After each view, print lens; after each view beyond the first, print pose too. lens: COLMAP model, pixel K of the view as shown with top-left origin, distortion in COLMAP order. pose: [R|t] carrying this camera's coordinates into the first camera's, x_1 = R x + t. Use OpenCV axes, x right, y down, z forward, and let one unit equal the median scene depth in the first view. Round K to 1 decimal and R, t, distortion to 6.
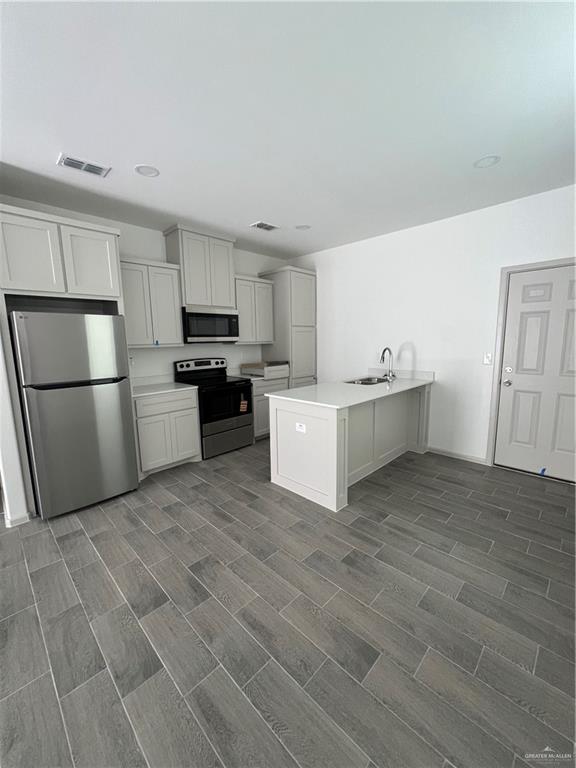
lens RADIAL K [[308.8, 0, 288.0], [0, 308.8, 384.0], [0, 0, 1]] dist [-0.001453, -0.000130]
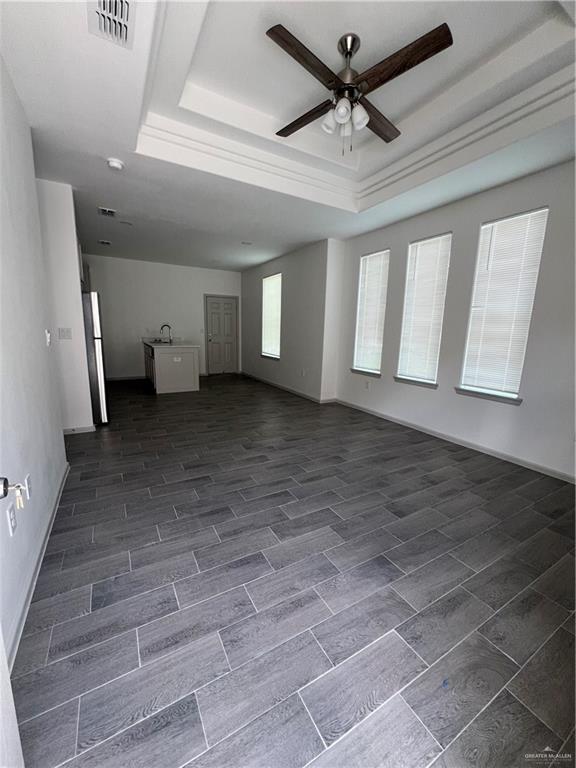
lens RADIAL K [[308.8, 0, 288.0], [0, 308.8, 384.0], [0, 0, 1]] dist [-0.001453, -0.000130]
pose [[0.261284, -0.147389, 0.953943, -1.768669], [0.103269, 0.986870, 0.124191, 0.116181], [-0.959722, 0.066064, 0.273074, -0.316149]]
